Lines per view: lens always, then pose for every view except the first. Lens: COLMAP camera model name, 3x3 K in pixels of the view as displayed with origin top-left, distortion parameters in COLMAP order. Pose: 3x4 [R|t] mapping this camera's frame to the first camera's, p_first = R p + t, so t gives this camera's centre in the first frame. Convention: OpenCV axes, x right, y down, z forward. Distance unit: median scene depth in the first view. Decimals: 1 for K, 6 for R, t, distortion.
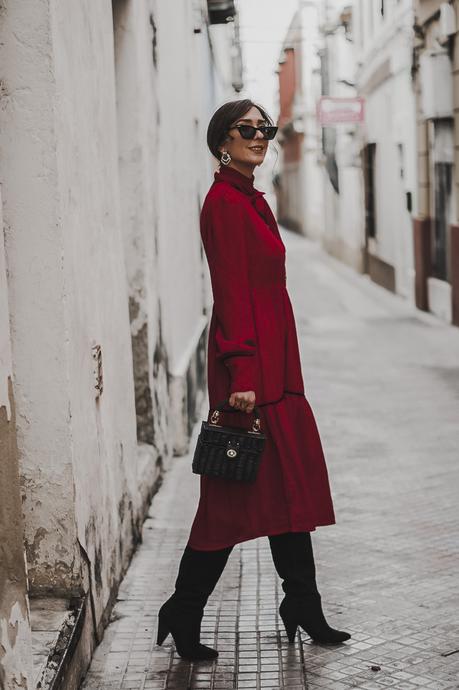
lens RADIAL K [[1469.9, 0, 229.5], [0, 1469.9, 345.0], [0, 0, 1]] dist [0.094414, -0.407632]
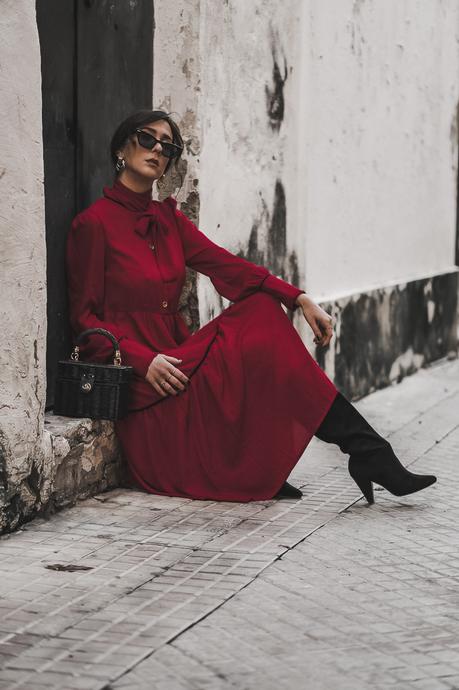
lens RADIAL K [[1469.9, 0, 229.5], [0, 1469.9, 345.0], [0, 0, 1]] dist [0.094414, -0.407632]
pose [[0.957044, 0.077100, -0.279502, 0.235384], [-0.079571, 0.996826, 0.002514, 0.079456], [0.278809, 0.019834, 0.960142, 0.624462]]
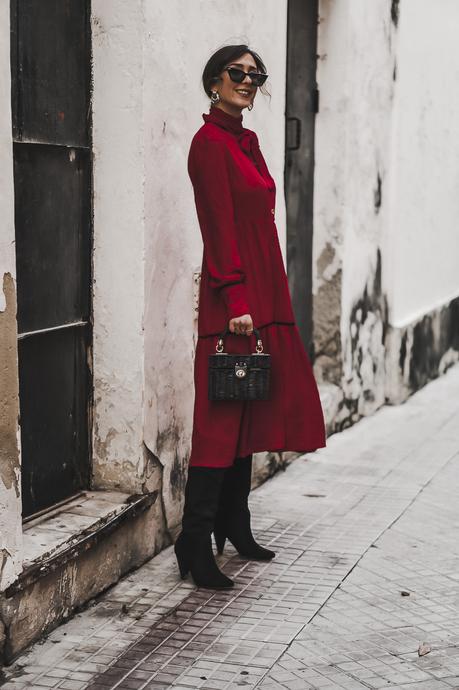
lens RADIAL K [[1469.9, 0, 229.5], [0, 1469.9, 345.0], [0, 0, 1]] dist [0.094414, -0.407632]
pose [[0.960330, 0.082412, -0.266410, 0.243516], [-0.077218, 0.996565, 0.029930, 0.022258], [0.267961, -0.008171, 0.963395, -0.037070]]
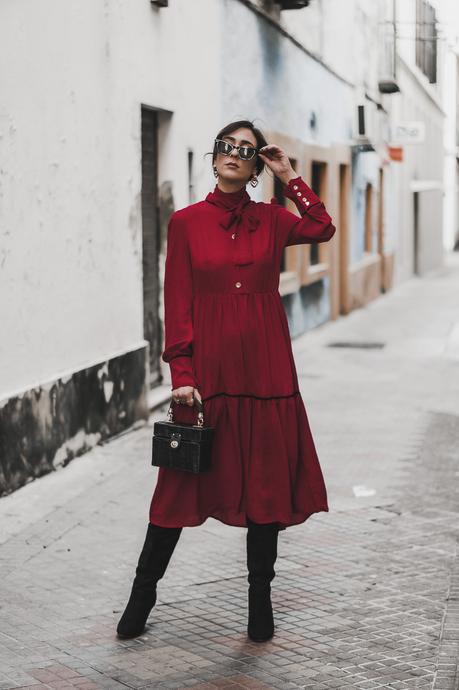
lens RADIAL K [[1469.9, 0, 229.5], [0, 1469.9, 345.0], [0, 0, 1]] dist [0.094414, -0.407632]
pose [[0.984395, 0.044835, -0.170167, 0.470169], [-0.045574, 0.998961, -0.000434, -0.050646], [0.169971, 0.008183, 0.985415, 0.485558]]
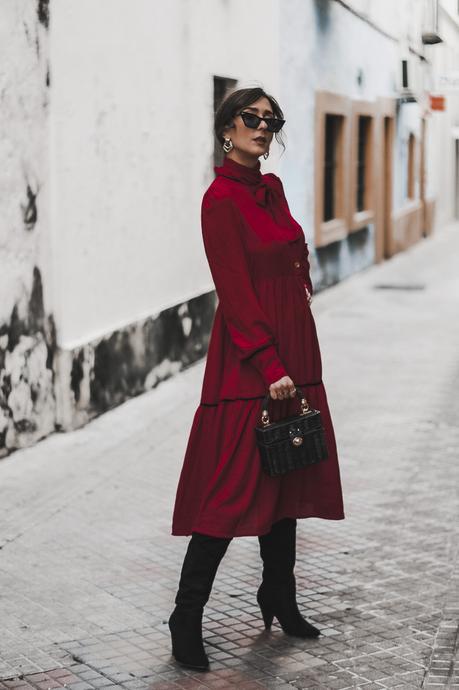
lens RADIAL K [[1469.9, 0, 229.5], [0, 1469.9, 345.0], [0, 0, 1]] dist [0.094414, -0.407632]
pose [[0.979372, 0.051645, -0.195355, 0.492793], [-0.044766, 0.998217, 0.039470, -0.046727], [0.197045, -0.029911, 0.979938, 0.150054]]
